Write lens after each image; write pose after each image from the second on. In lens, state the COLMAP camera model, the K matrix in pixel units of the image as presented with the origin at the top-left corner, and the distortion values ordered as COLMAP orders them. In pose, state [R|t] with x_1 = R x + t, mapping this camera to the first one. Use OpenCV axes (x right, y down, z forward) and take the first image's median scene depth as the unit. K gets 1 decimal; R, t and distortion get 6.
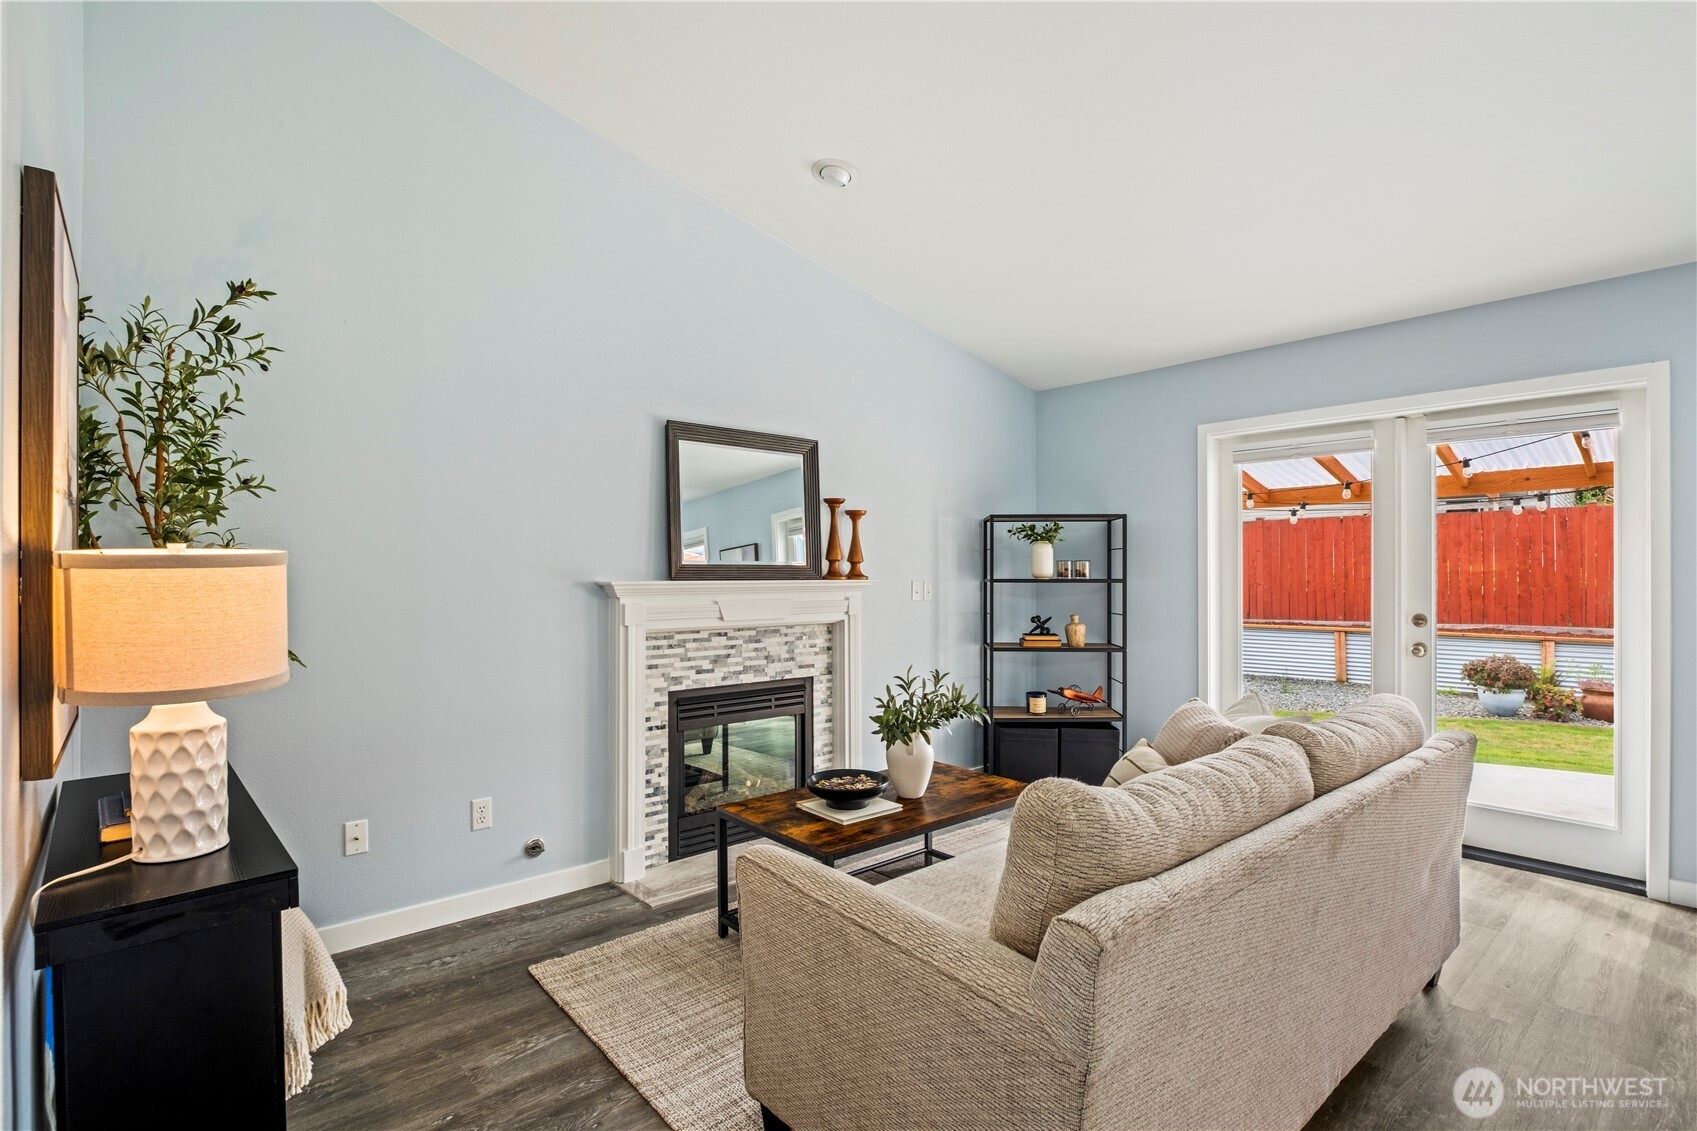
lens RADIAL K [[817.4, 0, 843.5], [0, 817.4, 570.6], [0, 0, 1]] dist [-0.008521, -0.000533]
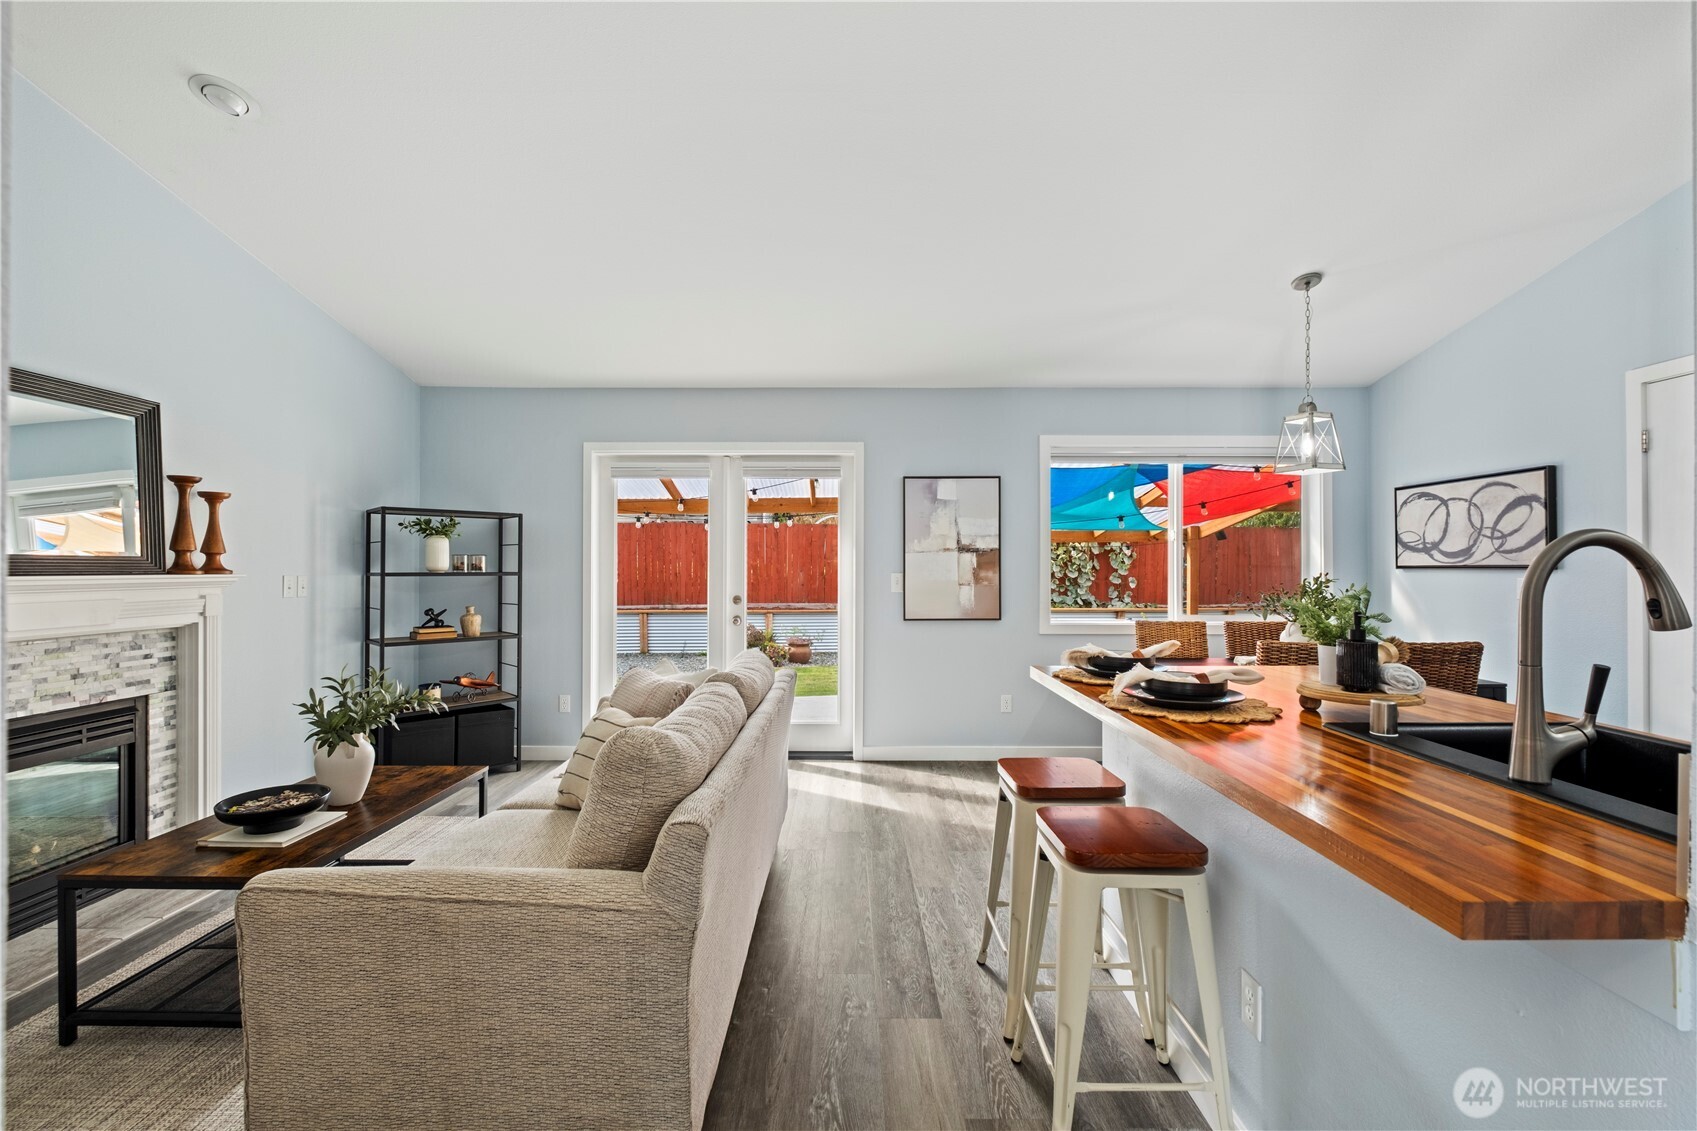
lens RADIAL K [[738.9, 0, 866.3], [0, 738.9, 563.4], [0, 0, 1]] dist [-0.001217, -0.003632]
pose [[0.643460, 0.004766, 0.765465, -0.136898], [-0.002640, 0.999988, -0.004006, 0.001259], [-0.765475, 0.000557, 0.643465, -0.006213]]
